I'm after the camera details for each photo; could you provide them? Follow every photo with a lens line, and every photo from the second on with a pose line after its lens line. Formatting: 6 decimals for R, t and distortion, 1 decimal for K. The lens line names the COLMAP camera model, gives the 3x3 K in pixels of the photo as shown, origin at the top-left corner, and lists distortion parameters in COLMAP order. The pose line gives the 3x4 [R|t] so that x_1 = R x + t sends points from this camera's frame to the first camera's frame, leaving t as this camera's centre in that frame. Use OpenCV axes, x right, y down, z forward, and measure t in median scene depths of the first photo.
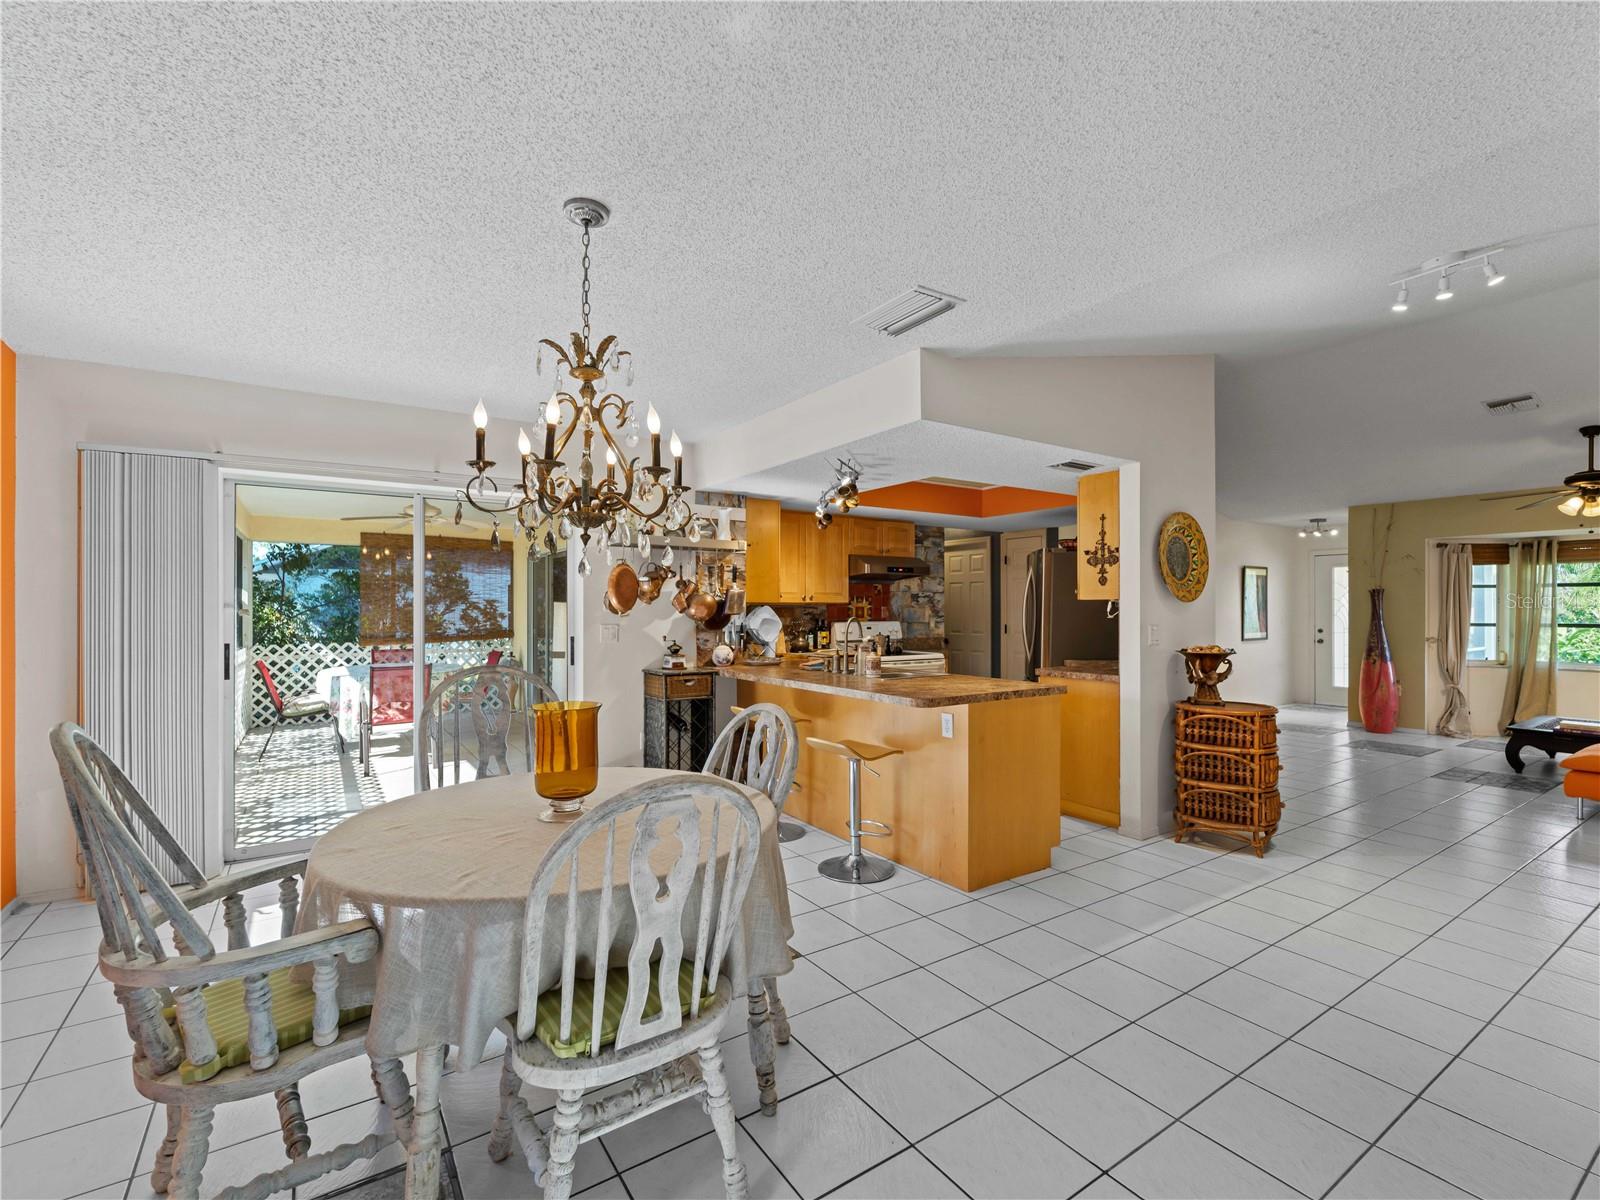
lens RADIAL K [[722.6, 0, 796.0], [0, 722.6, 604.7], [0, 0, 1]] dist [0.001669, -0.000228]
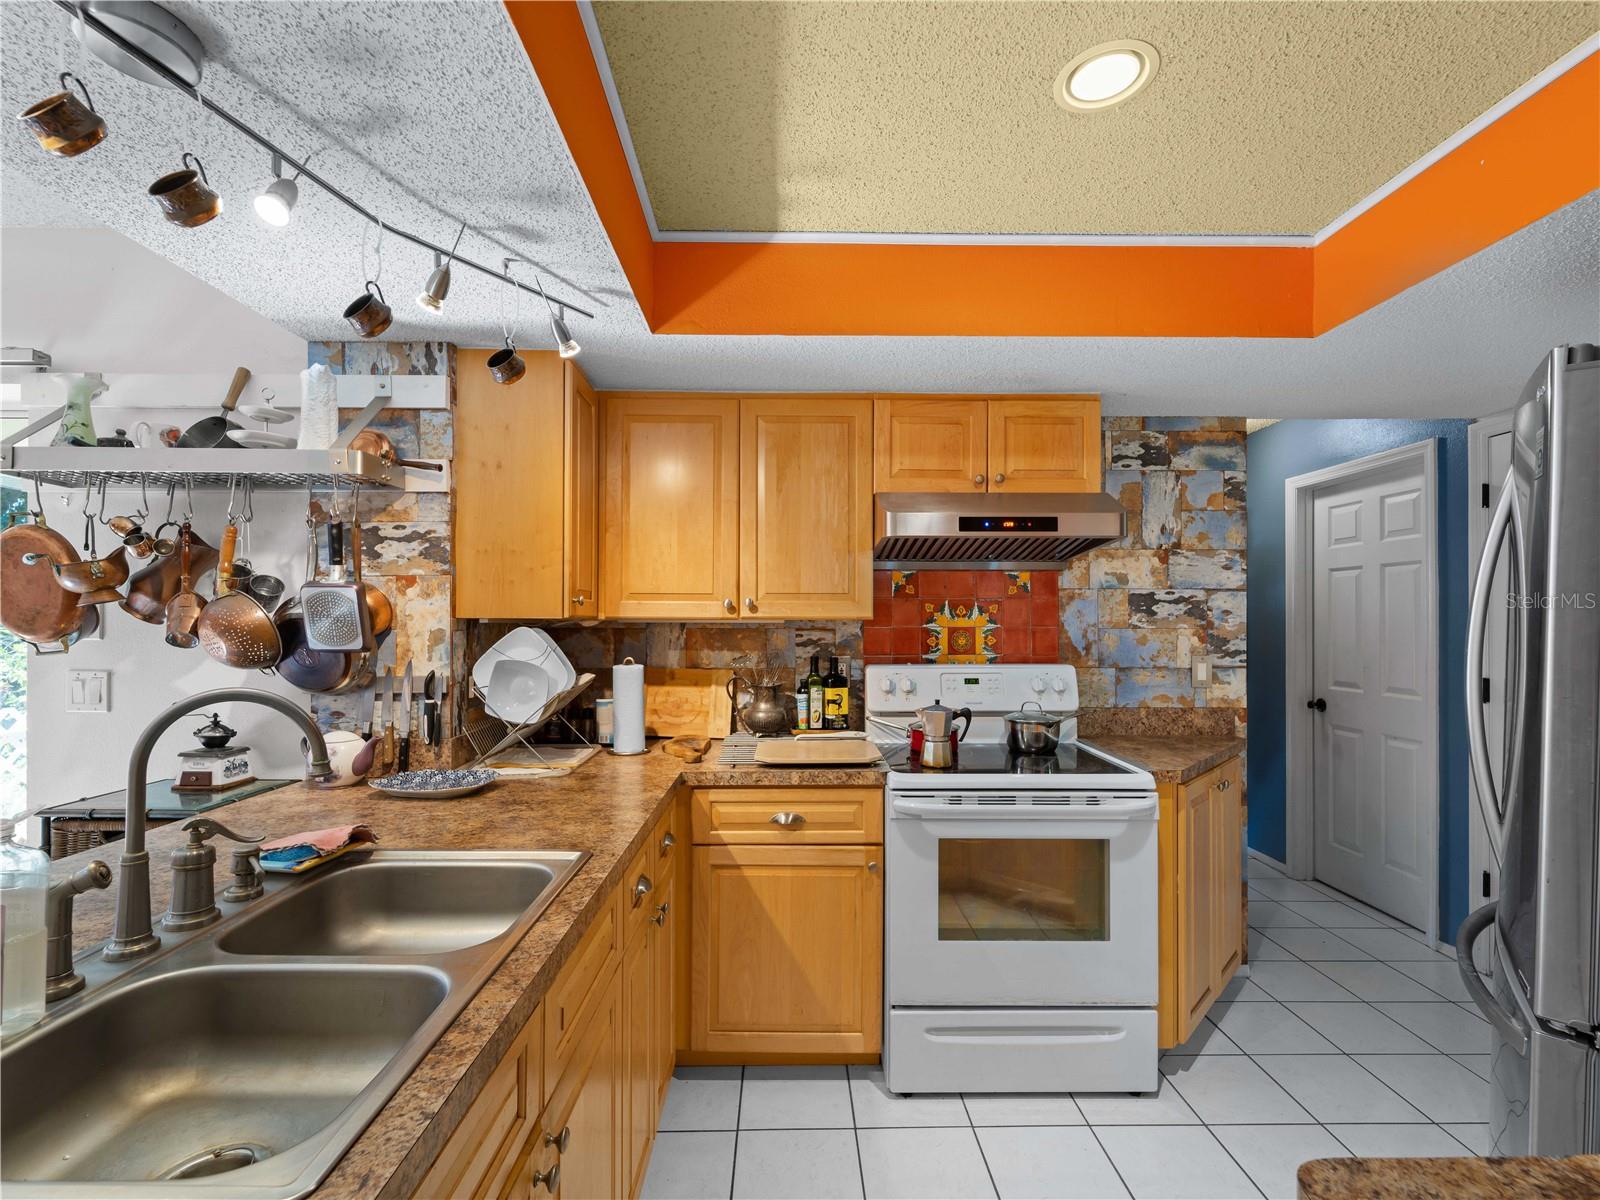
lens RADIAL K [[727.5, 0, 790.6], [0, 727.5, 617.3], [0, 0, 1]] dist [-0.000004, 0.000096]
pose [[0.840474, -0.000208, -0.541851, 0.238442], [0.000898, 0.999999, 0.001010, -0.003230], [0.541850, -0.001336, 0.840474, 0.623794]]
